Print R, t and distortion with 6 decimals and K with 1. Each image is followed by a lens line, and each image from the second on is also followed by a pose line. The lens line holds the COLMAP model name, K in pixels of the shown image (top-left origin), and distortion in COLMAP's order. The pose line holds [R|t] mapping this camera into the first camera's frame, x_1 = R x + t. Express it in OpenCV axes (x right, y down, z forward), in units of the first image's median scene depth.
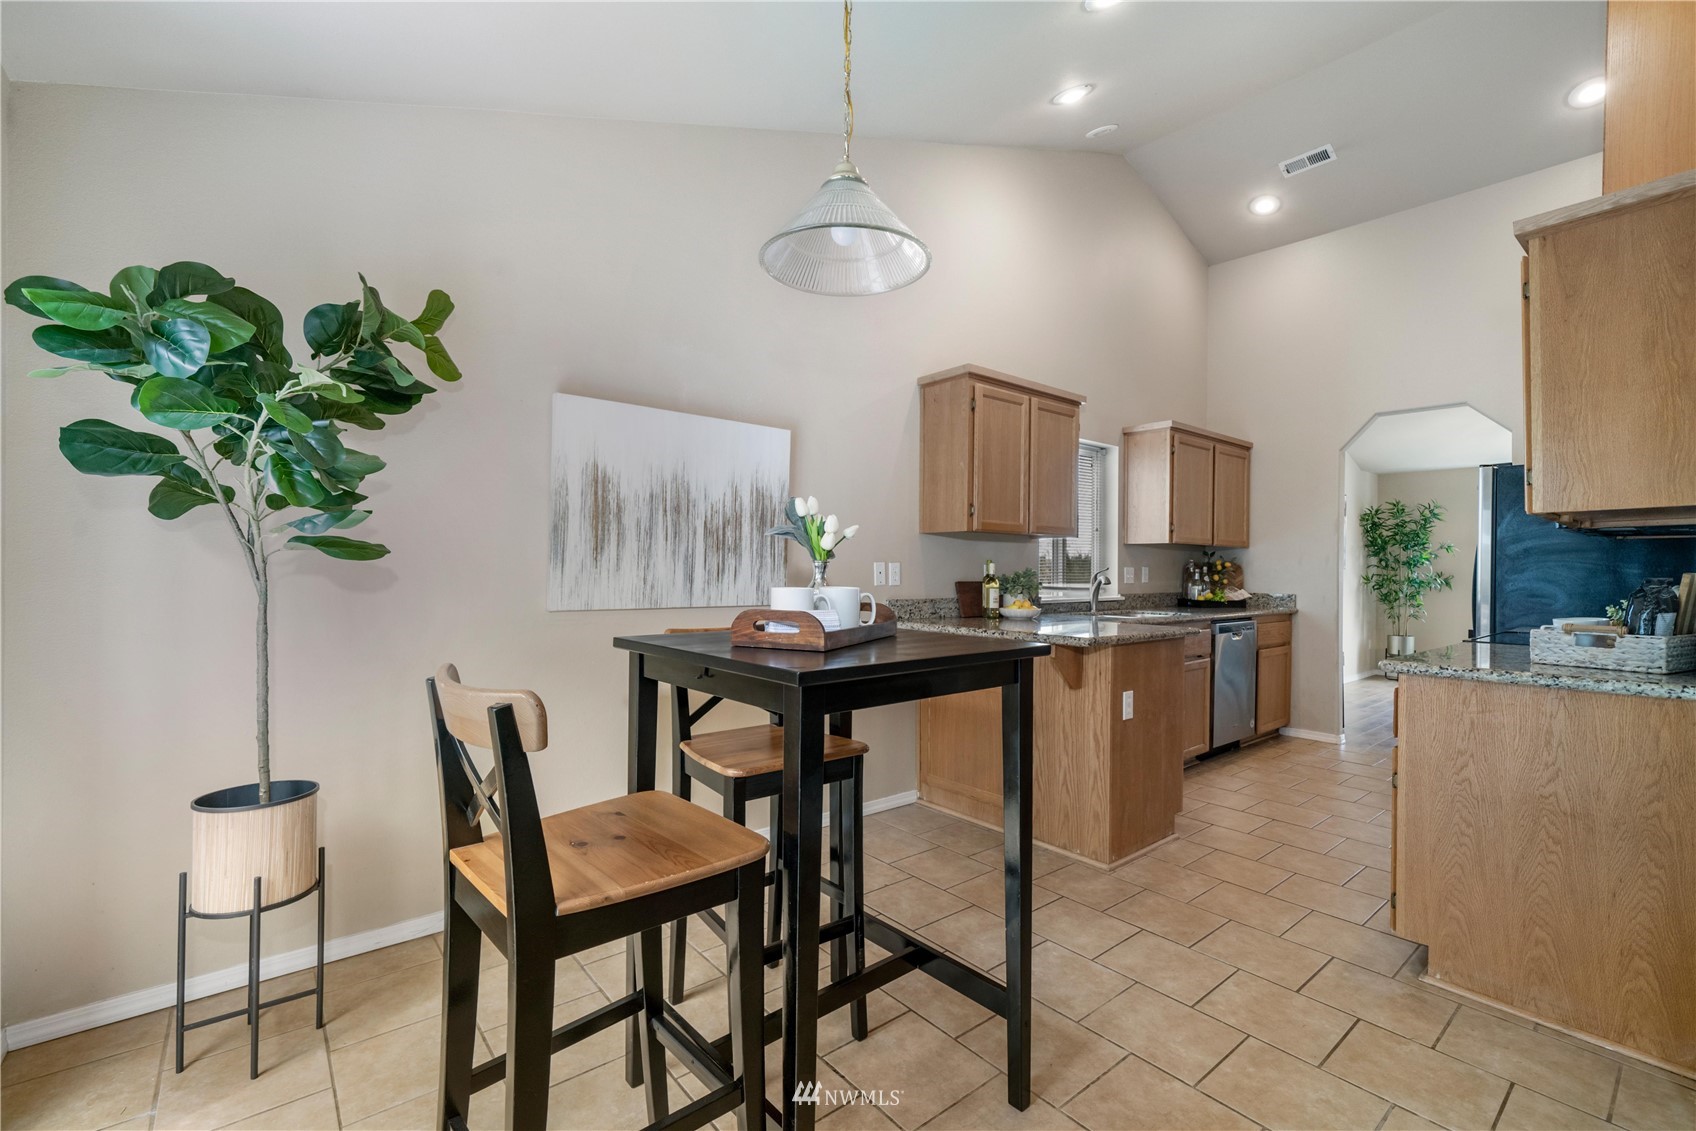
lens RADIAL K [[724.9, 0, 854.2], [0, 724.9, 571.2], [0, 0, 1]] dist [0.000326, -0.000025]
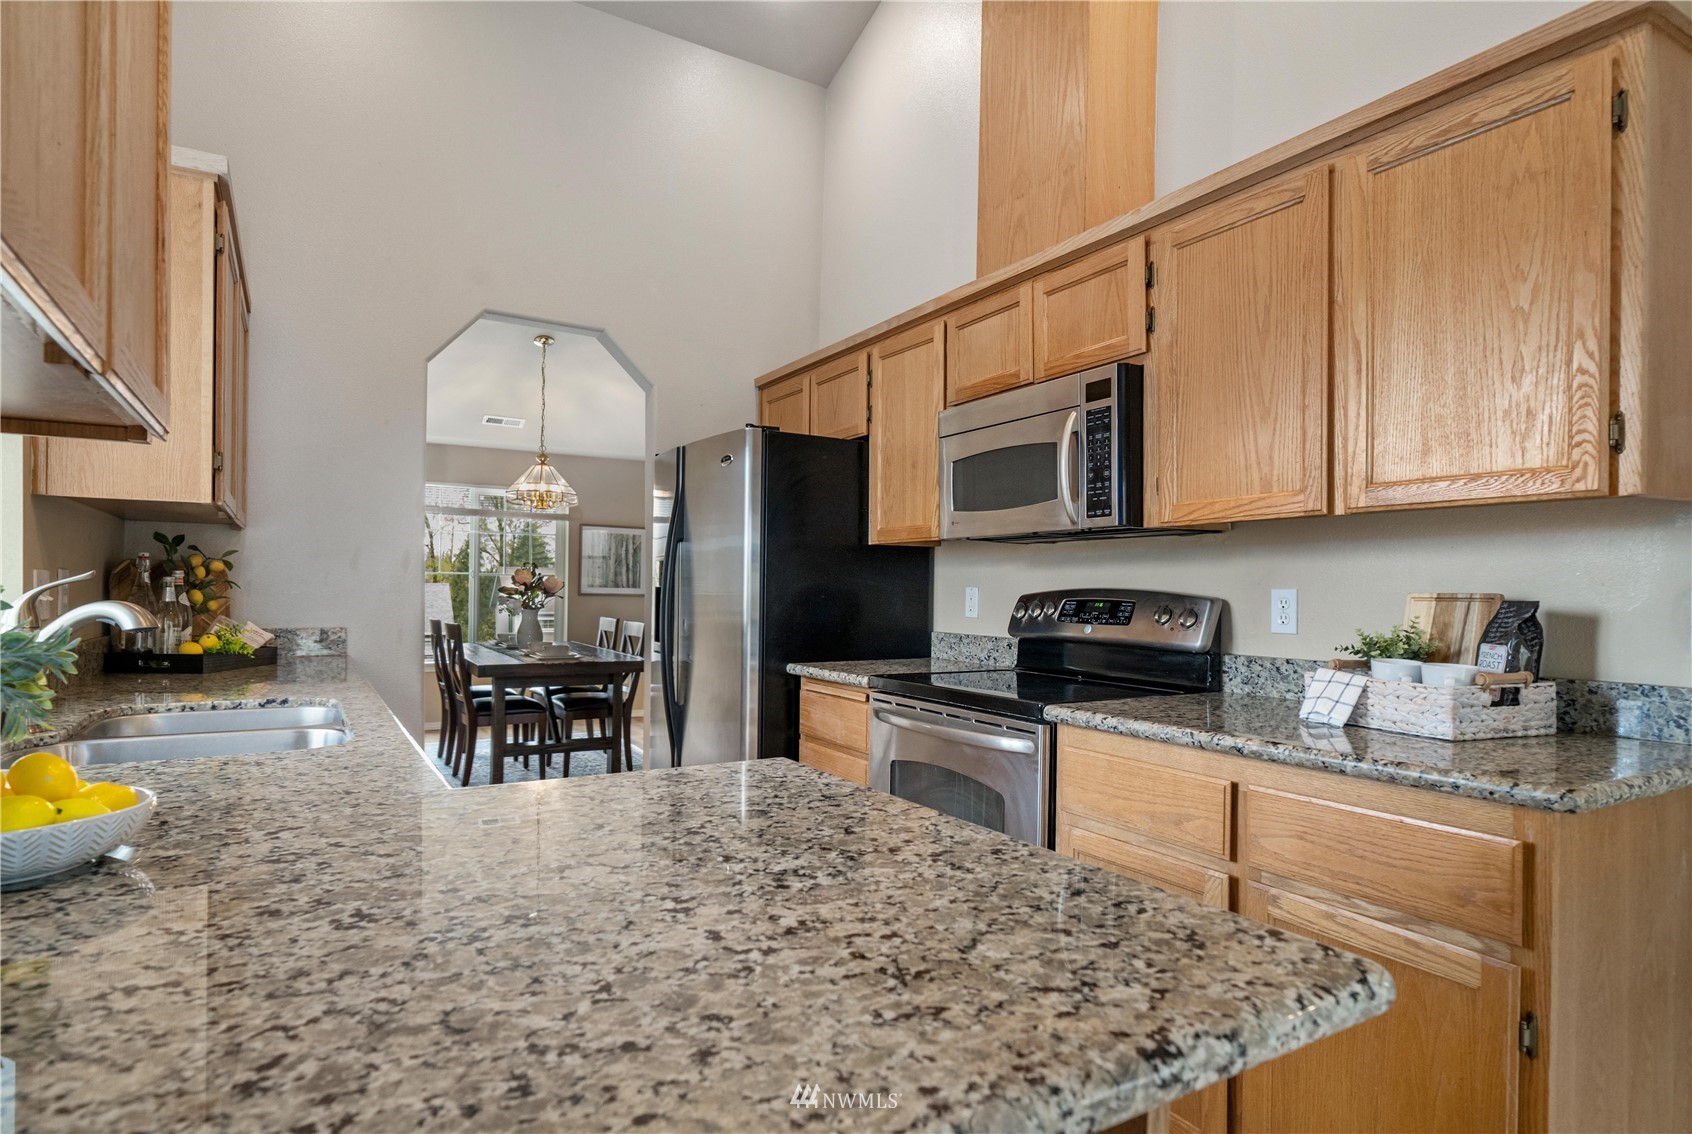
lens RADIAL K [[912.6, 0, 839.7], [0, 912.6, 591.0], [0, 0, 1]] dist [-0.000279, 0.000105]
pose [[0.154494, -0.009212, 0.987951, 0.036059], [-0.006071, 0.999929, 0.010273, -0.002033], [-0.987975, -0.007585, 0.154427, 0.574208]]
